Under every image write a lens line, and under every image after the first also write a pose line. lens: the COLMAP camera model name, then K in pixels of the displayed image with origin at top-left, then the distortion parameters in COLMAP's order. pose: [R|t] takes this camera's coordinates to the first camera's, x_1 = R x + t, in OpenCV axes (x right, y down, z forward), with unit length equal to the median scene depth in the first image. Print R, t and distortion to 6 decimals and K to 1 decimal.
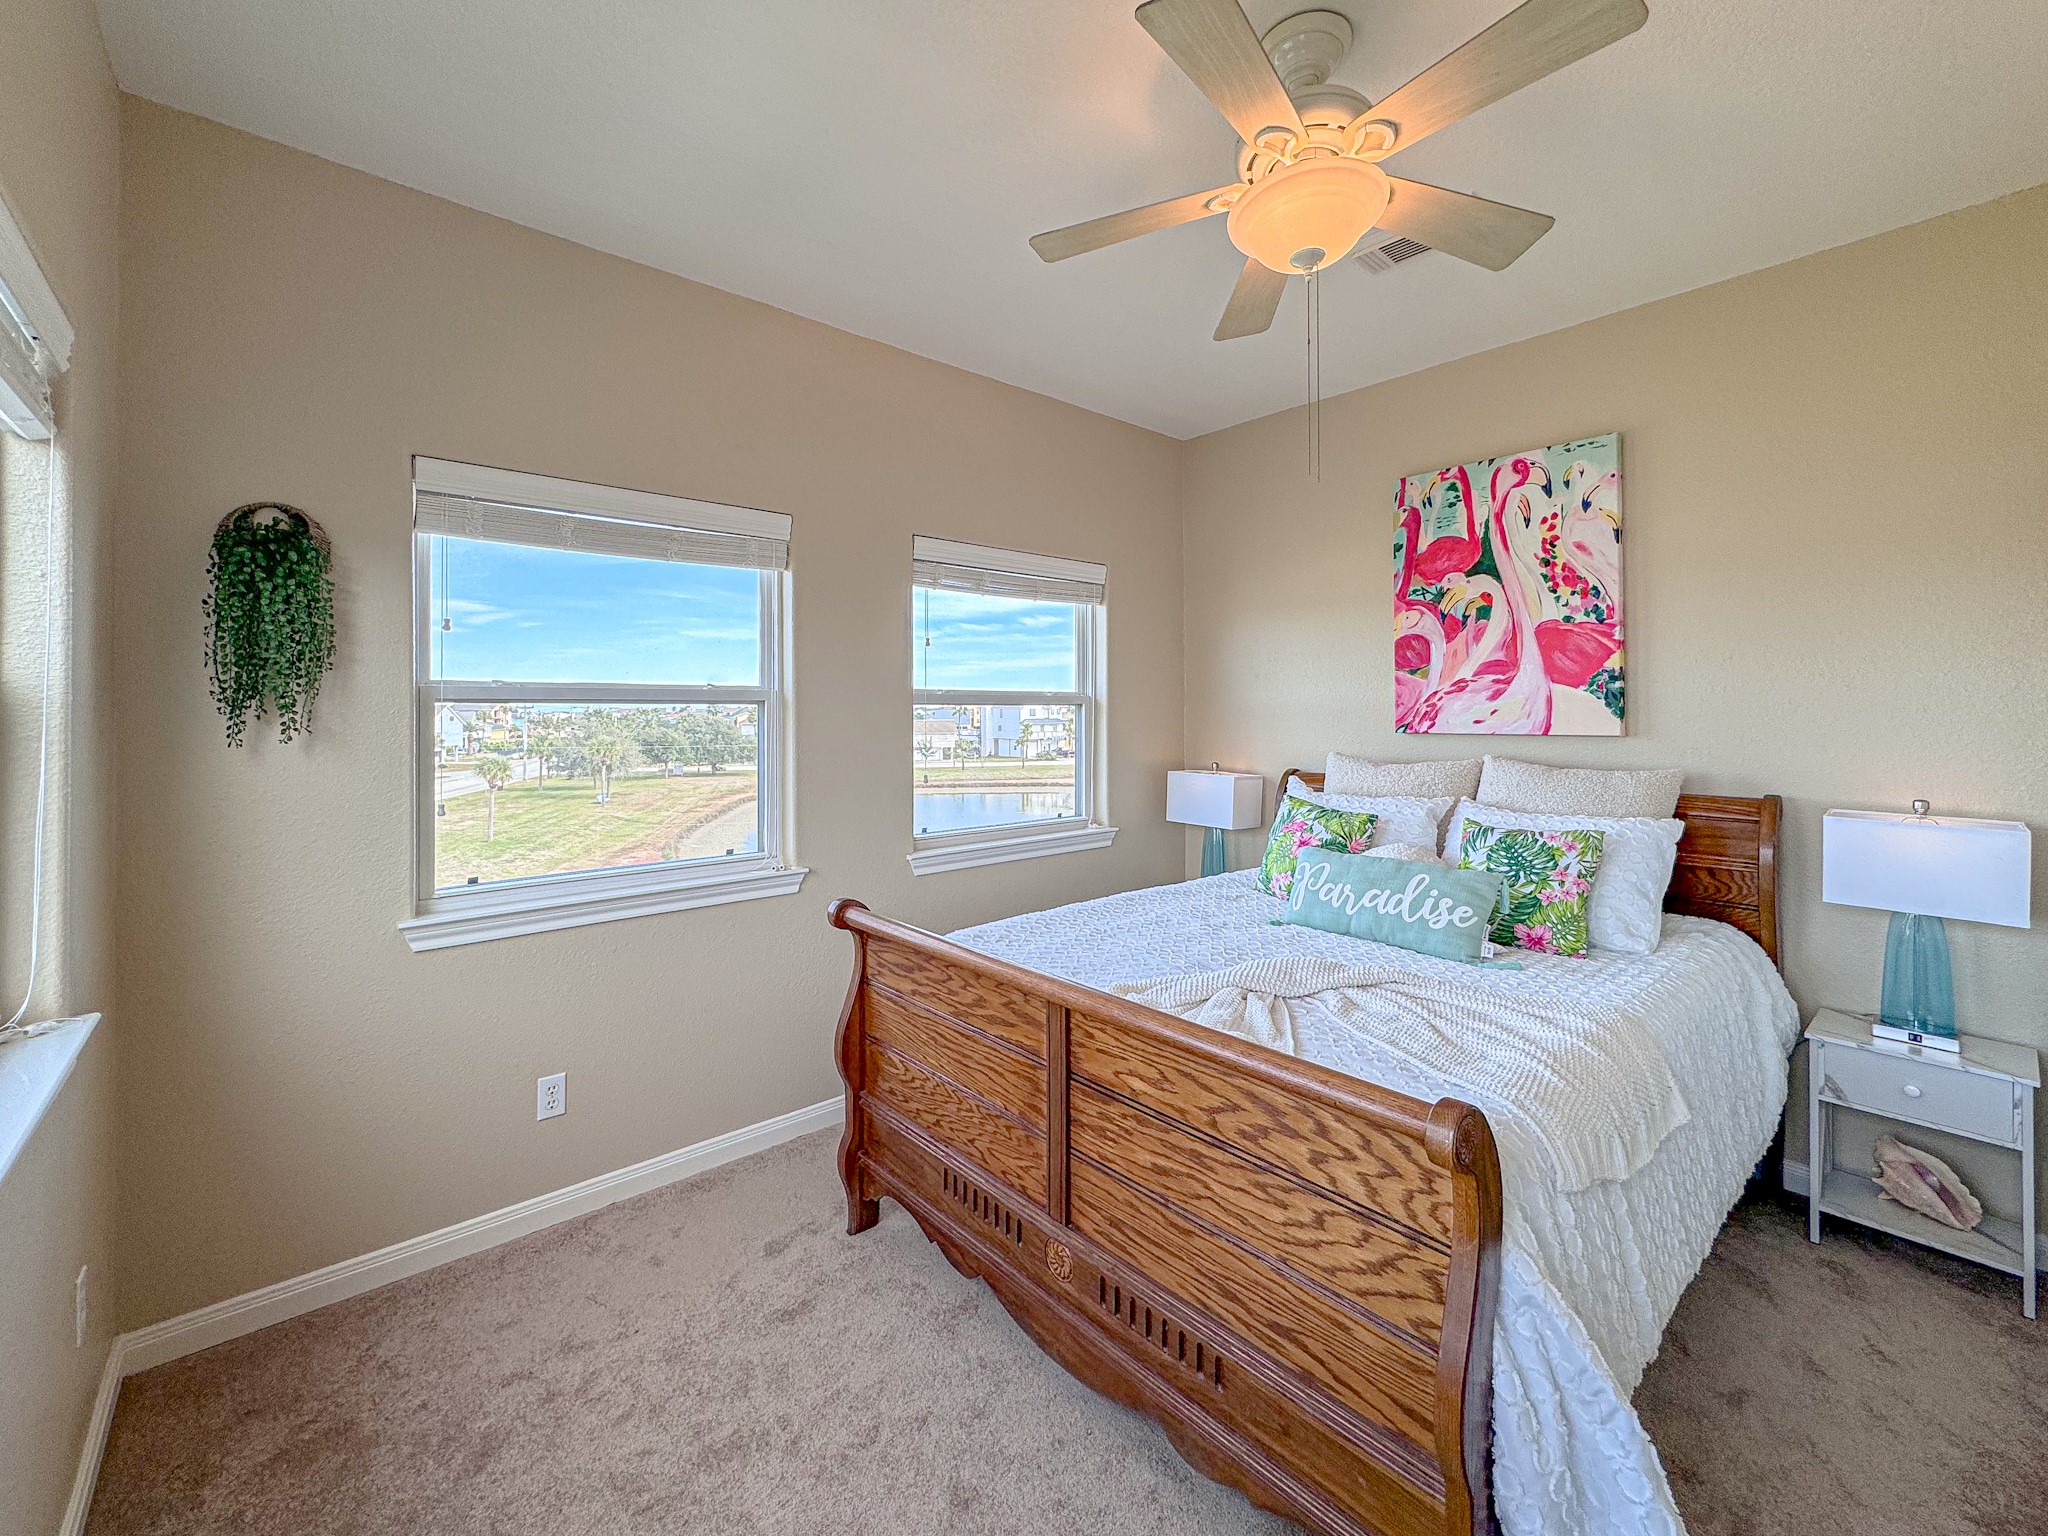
lens RADIAL K [[850.4, 0, 1011.3], [0, 850.4, 700.1], [0, 0, 1]] dist [0.001311, 0.000206]
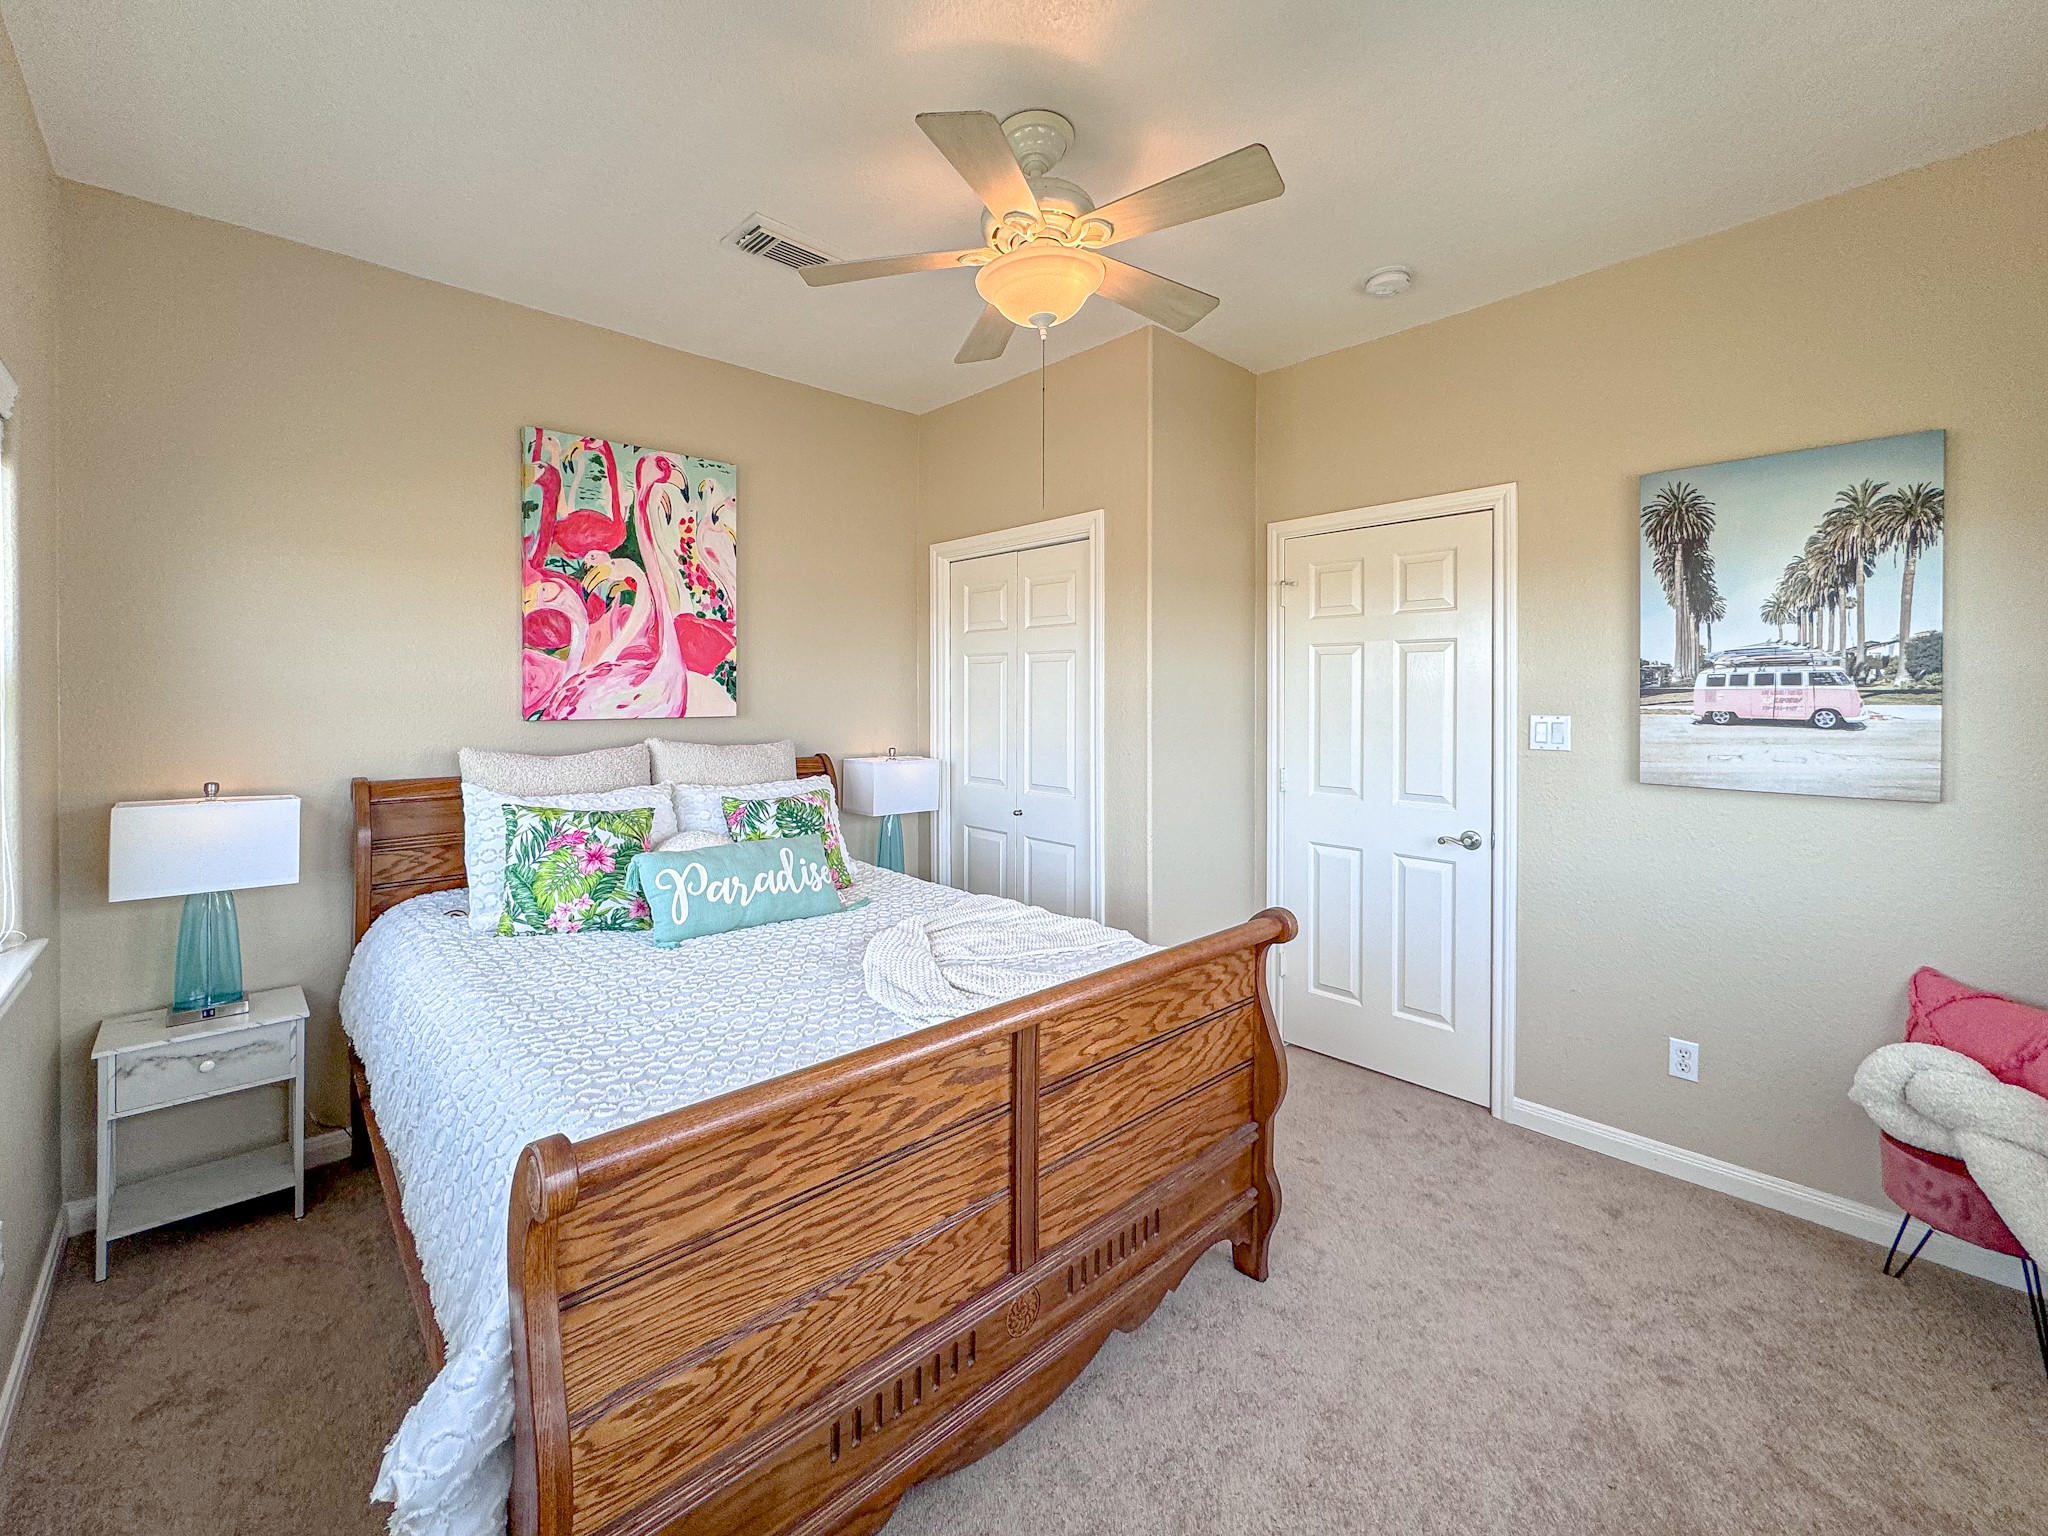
lens RADIAL K [[850.4, 0, 1011.3], [0, 850.4, 700.1], [0, 0, 1]] dist [0.001311, 0.000206]
pose [[-0.035868, -0.004660, 0.999346, -0.485060], [-0.013389, 0.999902, 0.004182, 0.008244], [-0.999267, -0.013230, -0.035927, 0.615670]]
